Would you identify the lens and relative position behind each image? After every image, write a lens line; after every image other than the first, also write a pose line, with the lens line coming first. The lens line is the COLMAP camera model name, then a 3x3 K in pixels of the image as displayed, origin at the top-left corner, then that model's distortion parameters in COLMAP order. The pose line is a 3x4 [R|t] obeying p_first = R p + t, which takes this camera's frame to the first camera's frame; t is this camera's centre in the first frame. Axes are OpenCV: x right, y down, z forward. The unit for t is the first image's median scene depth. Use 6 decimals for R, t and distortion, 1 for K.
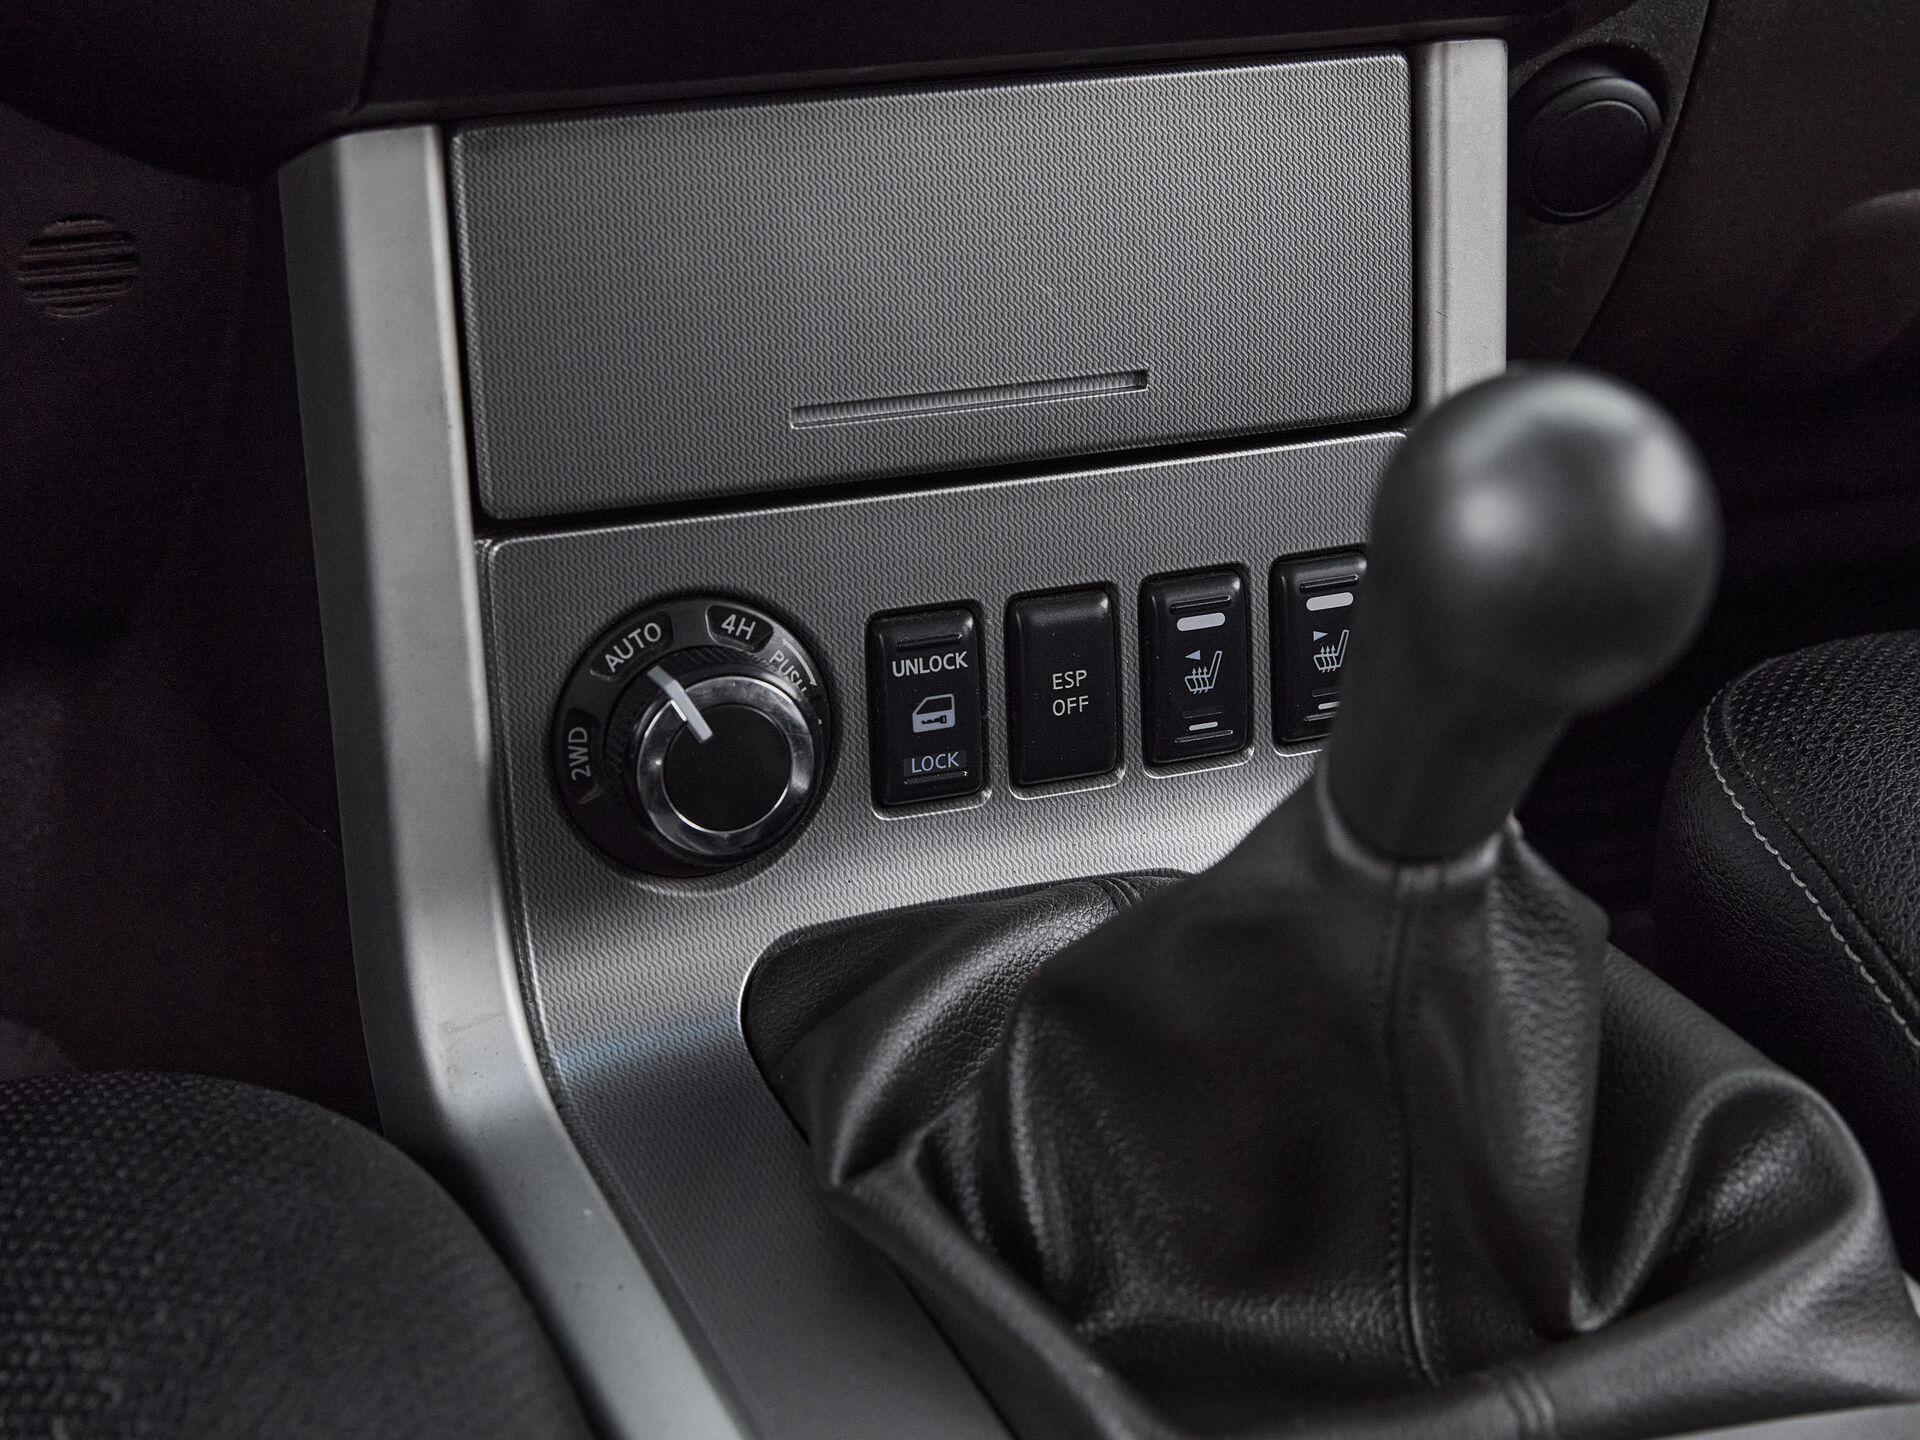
lens RADIAL K [[3998.6, 0, 960.0], [0, 3998.6, 720.0], [0, 0, 1]] dist [-0.091366, -0.366969]
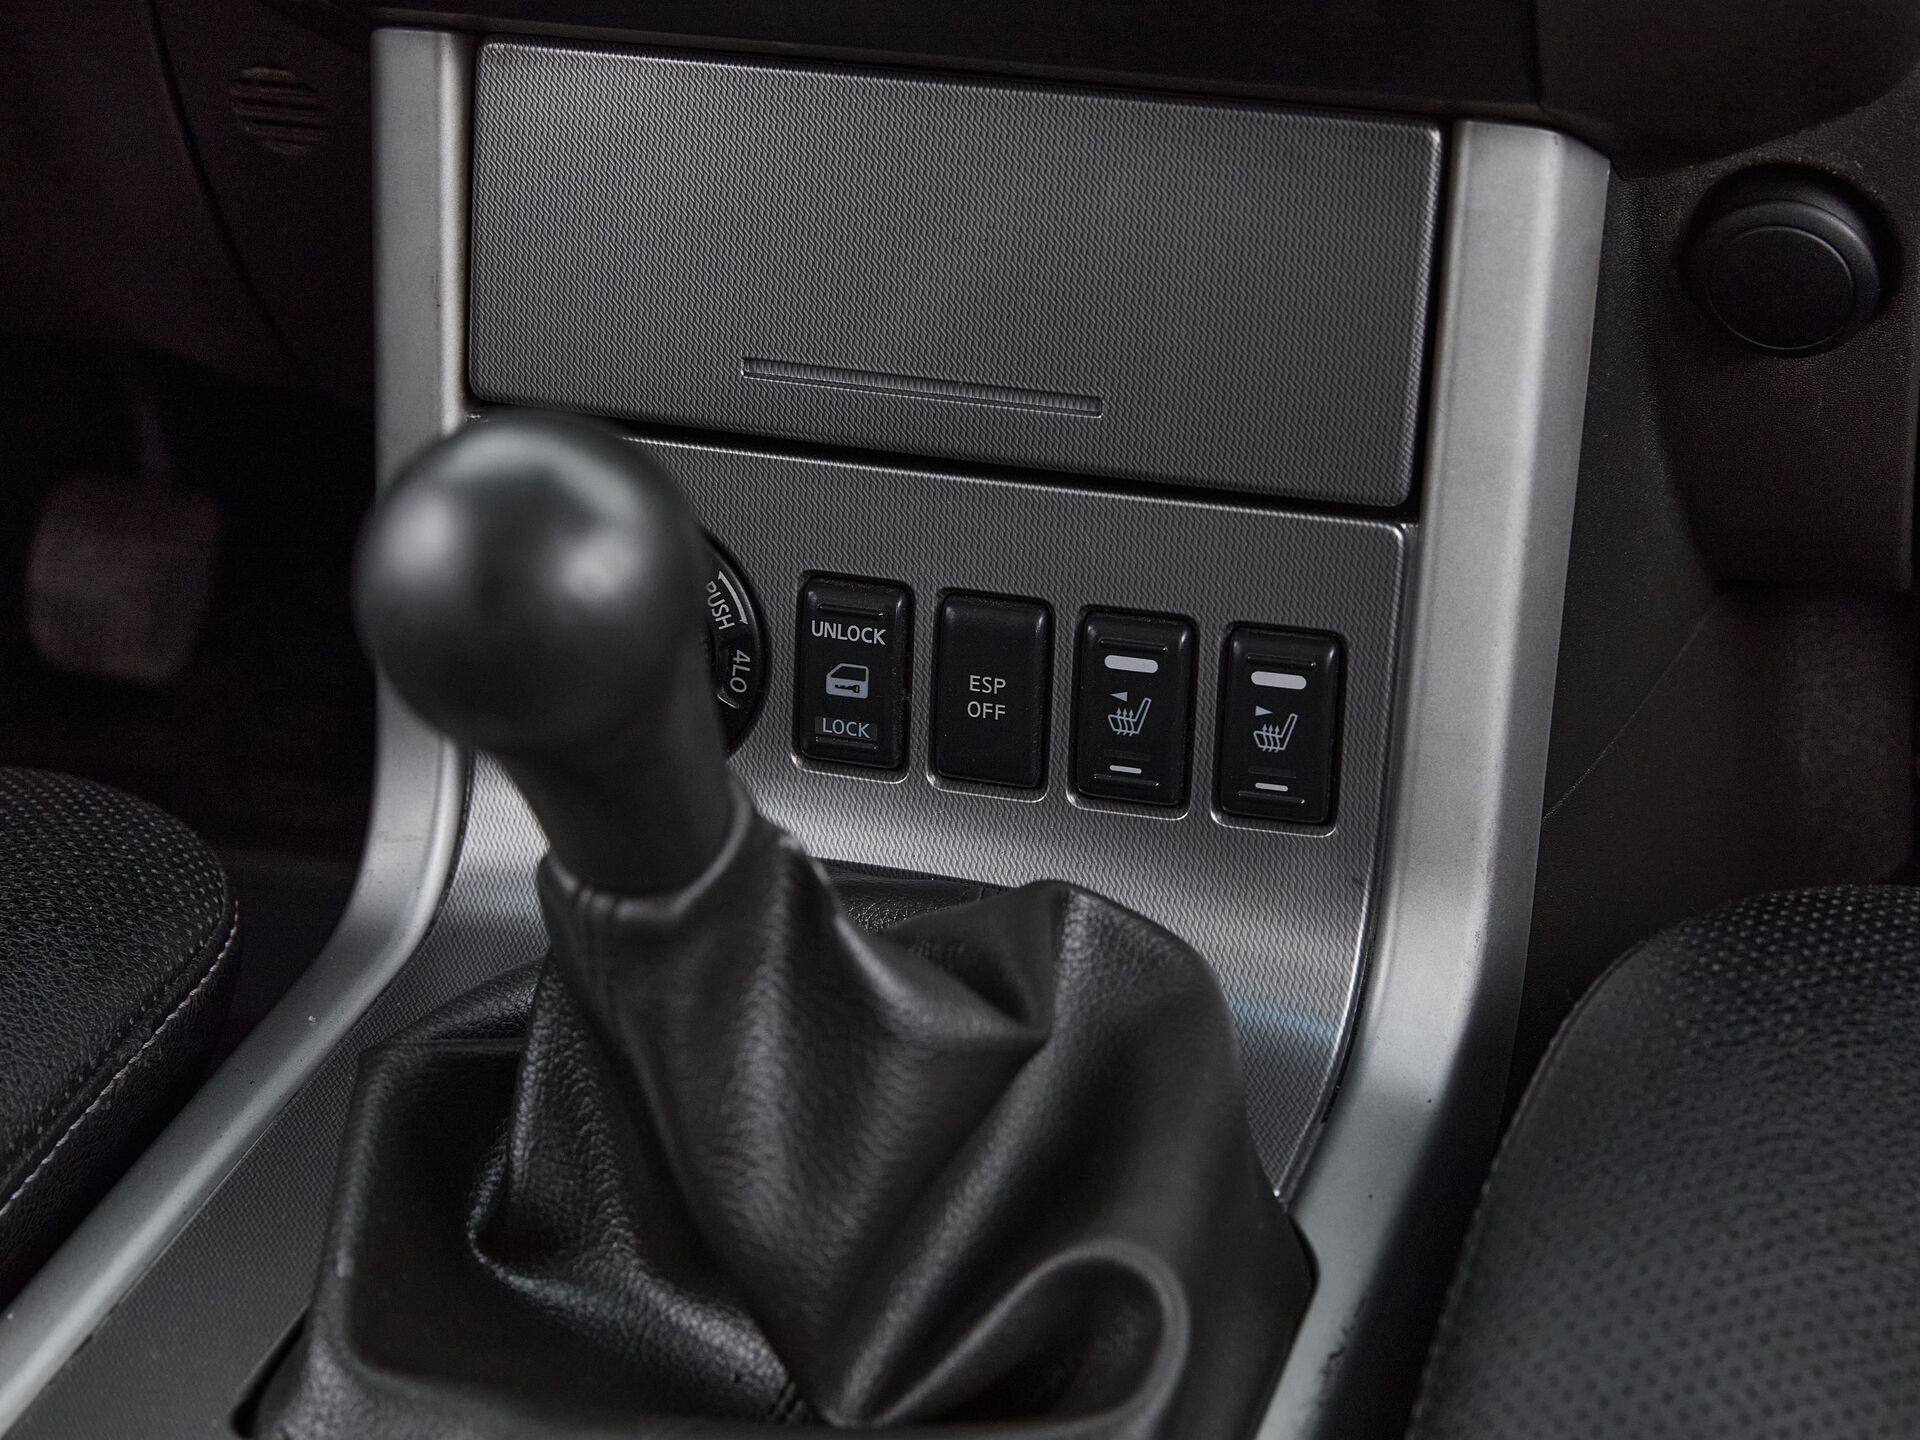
lens RADIAL K [[4057.0, 0, 890.1], [0, 4057.0, 721.3], [0, 0, 1]] dist [-0.051831, -0.416531]
pose [[0.762682, 0.253902, -0.594853, 0.621570], [-0.239257, 0.965237, 0.105234, -0.103381], [0.600893, 0.062063, 0.796917, 0.176832]]
